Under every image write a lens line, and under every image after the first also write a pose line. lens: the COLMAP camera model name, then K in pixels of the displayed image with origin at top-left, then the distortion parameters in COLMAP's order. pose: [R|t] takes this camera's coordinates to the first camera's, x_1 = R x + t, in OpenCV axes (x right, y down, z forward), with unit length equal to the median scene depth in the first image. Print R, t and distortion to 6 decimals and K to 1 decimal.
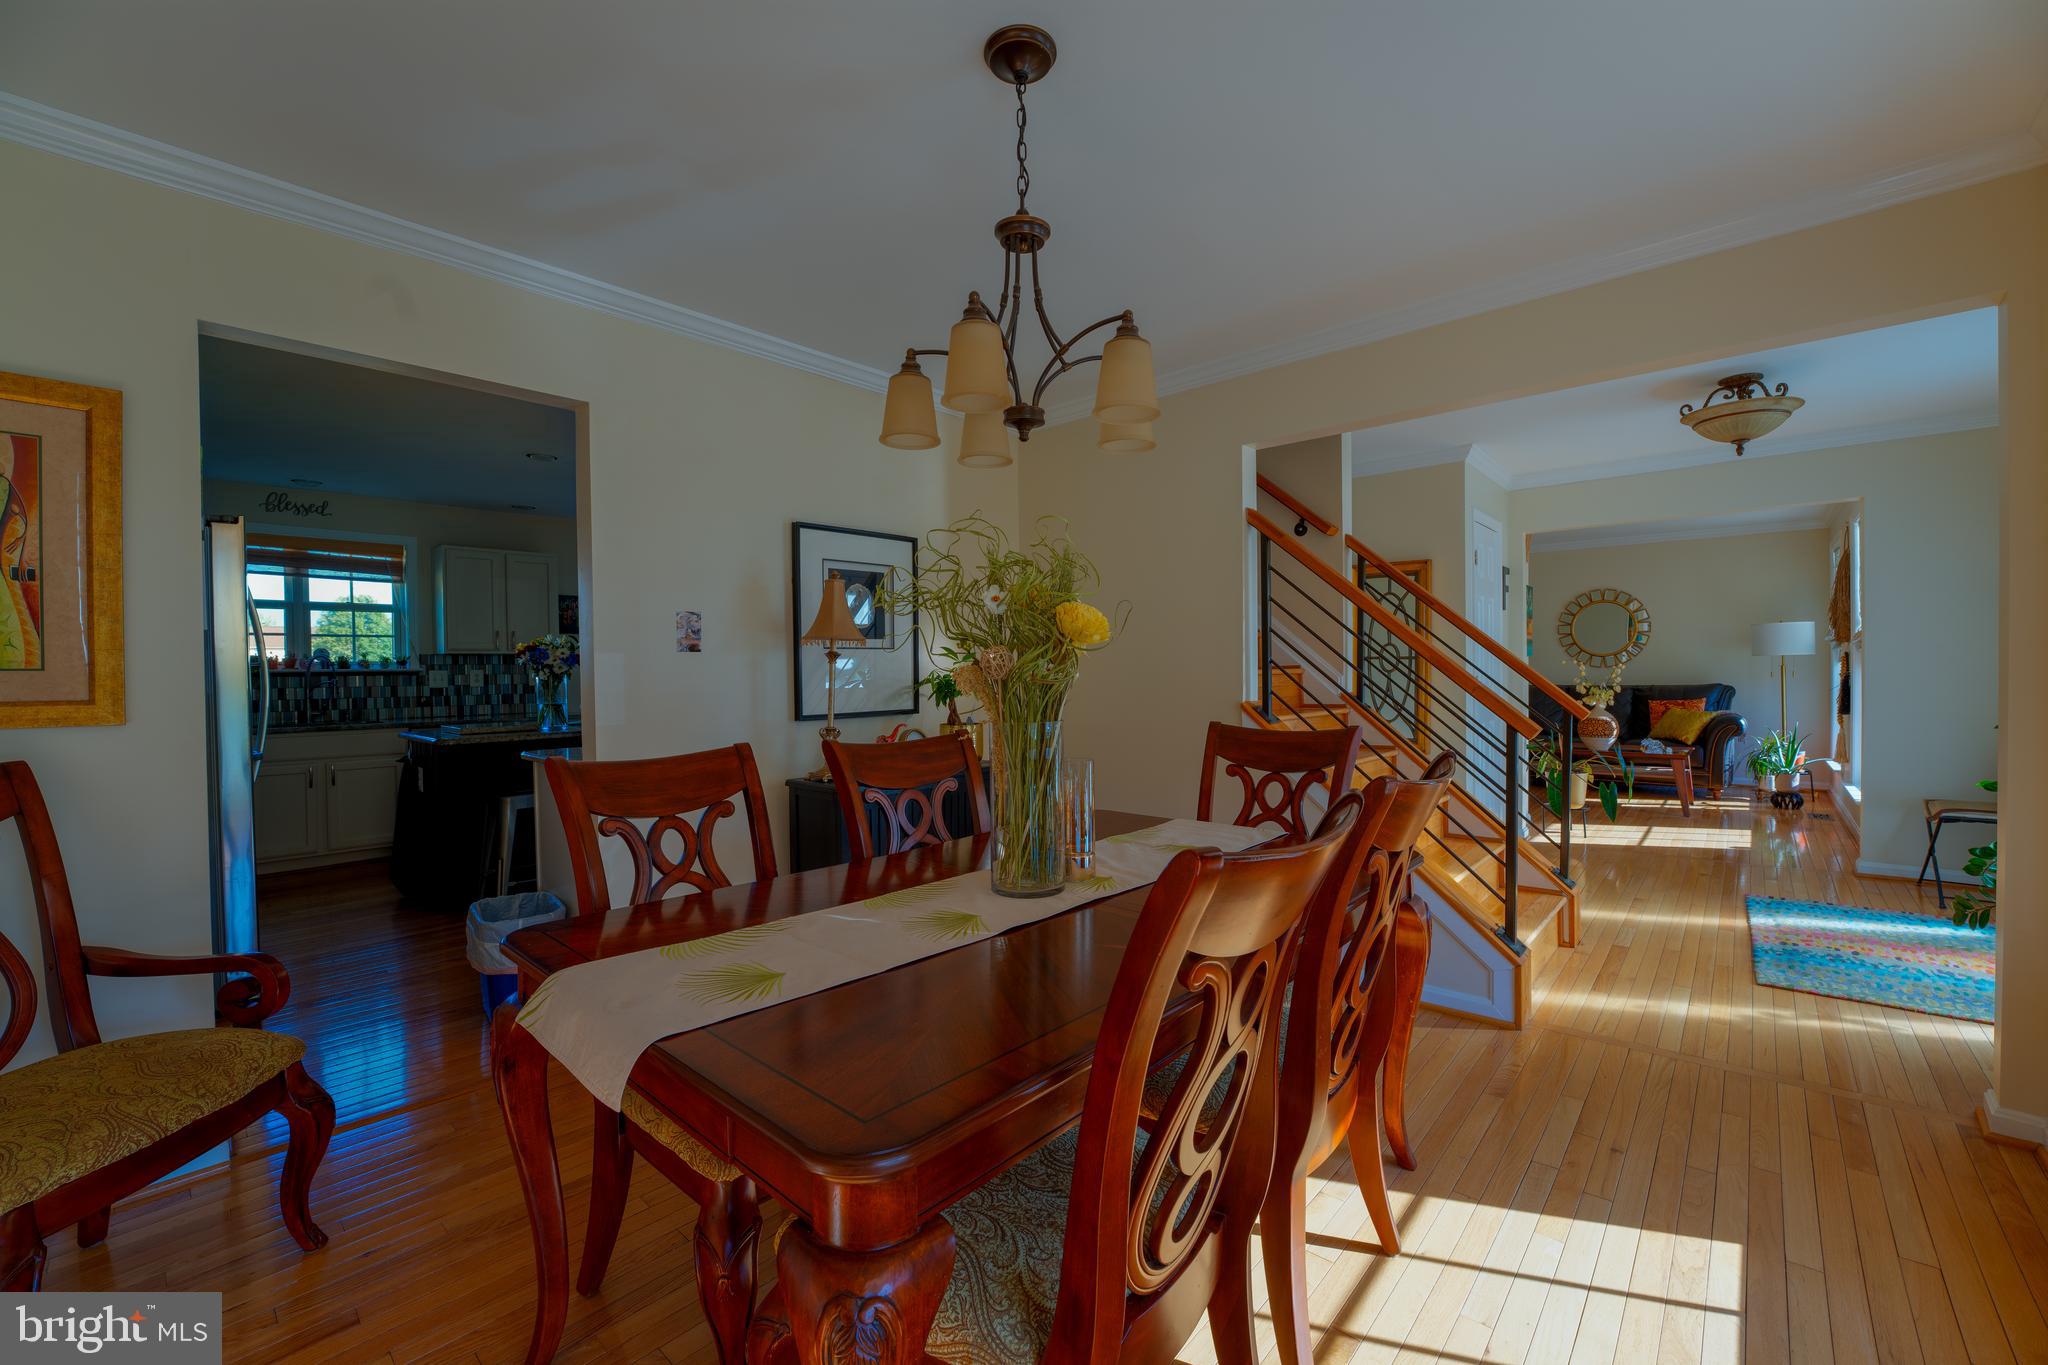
lens RADIAL K [[827.1, 0, 1024.0], [0, 827.1, 682.5], [0, 0, 1]] dist [-0.021746, 0.000214]
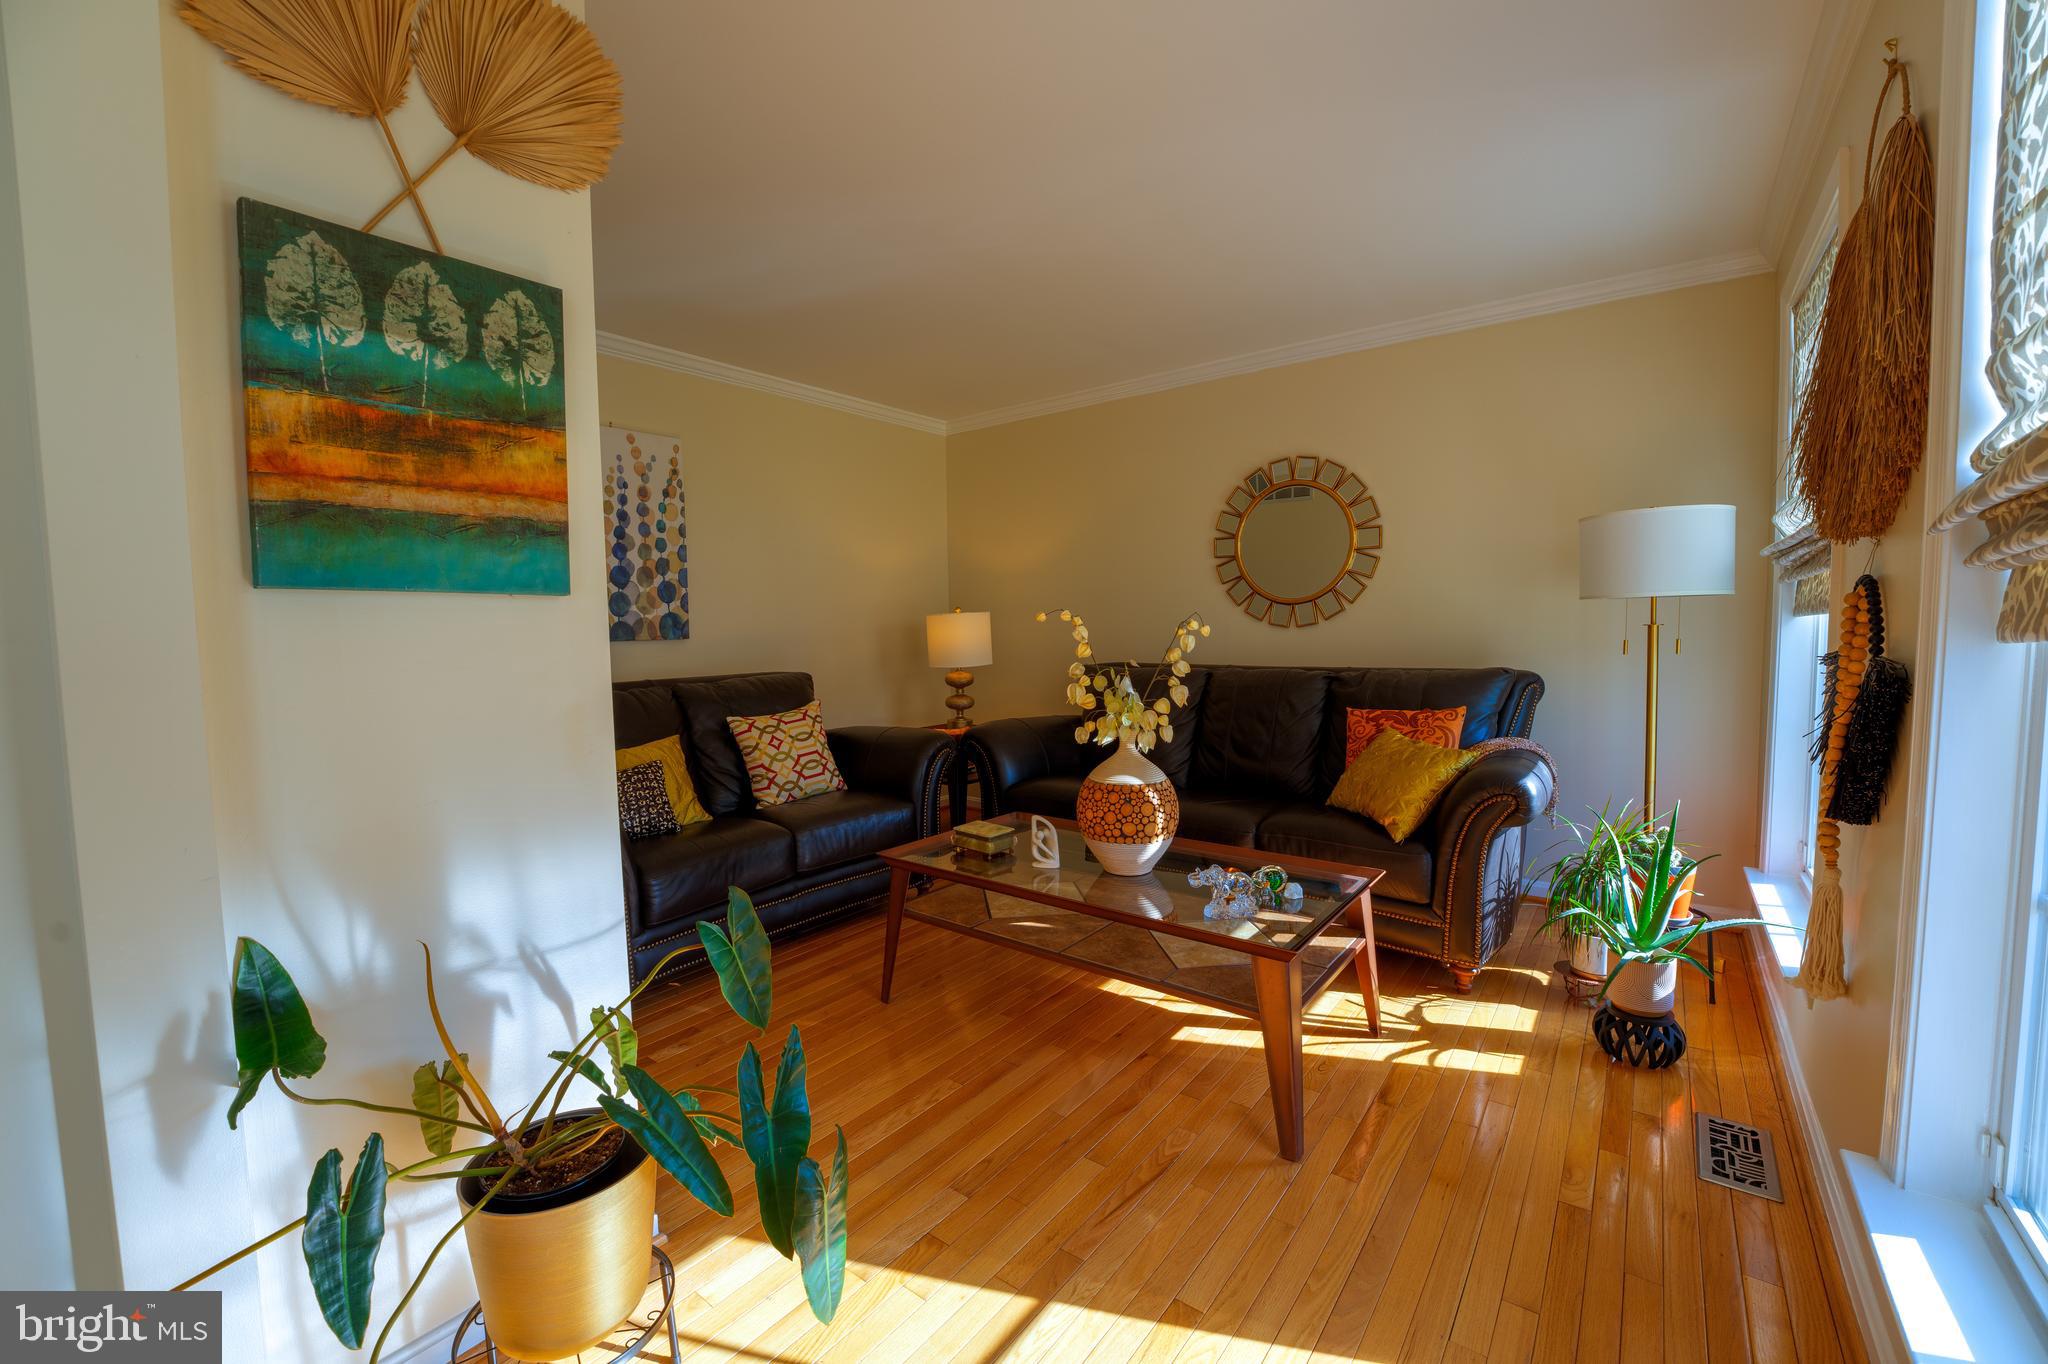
lens RADIAL K [[827.1, 0, 1024.0], [0, 827.1, 682.0], [0, 0, 1]] dist [-0.021746, 0.000214]
pose [[0.997315, -0.008427, 0.072744, 0.608439], [0.004404, 0.998461, 0.055290, -0.016615], [-0.073098, -0.054821, 0.995817, 0.632861]]
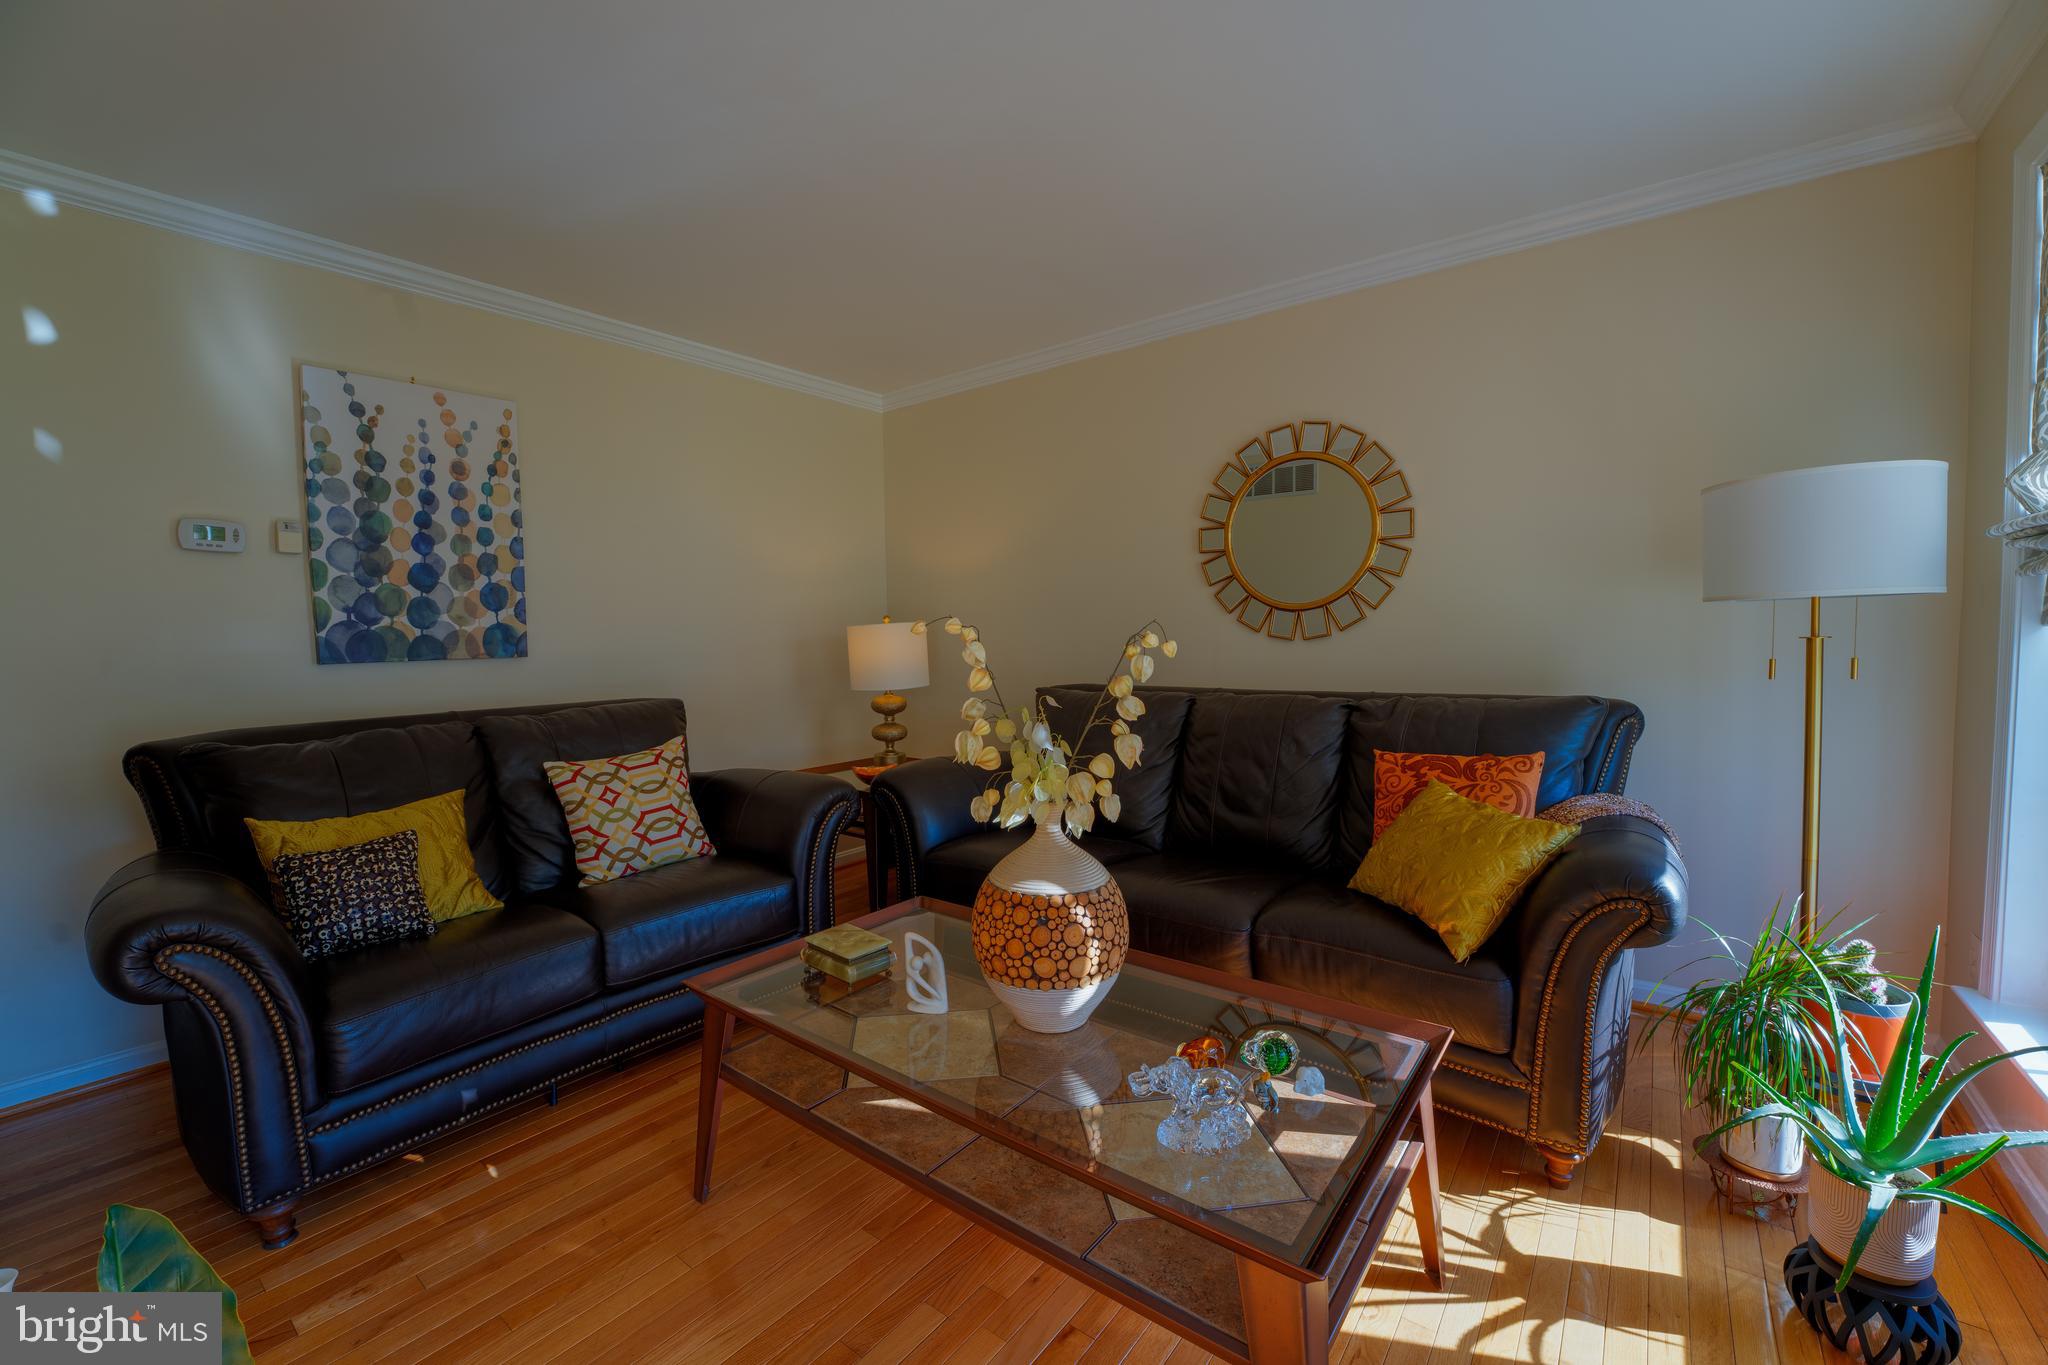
lens RADIAL K [[827.1, 0, 1024.0], [0, 827.1, 682.5], [0, 0, 1]] dist [-0.021746, 0.000214]
pose [[0.997292, -0.009601, 0.072912, 0.652540], [0.006486, 0.999061, 0.042838, -0.019203], [-0.073255, -0.042249, 0.996418, 0.748947]]
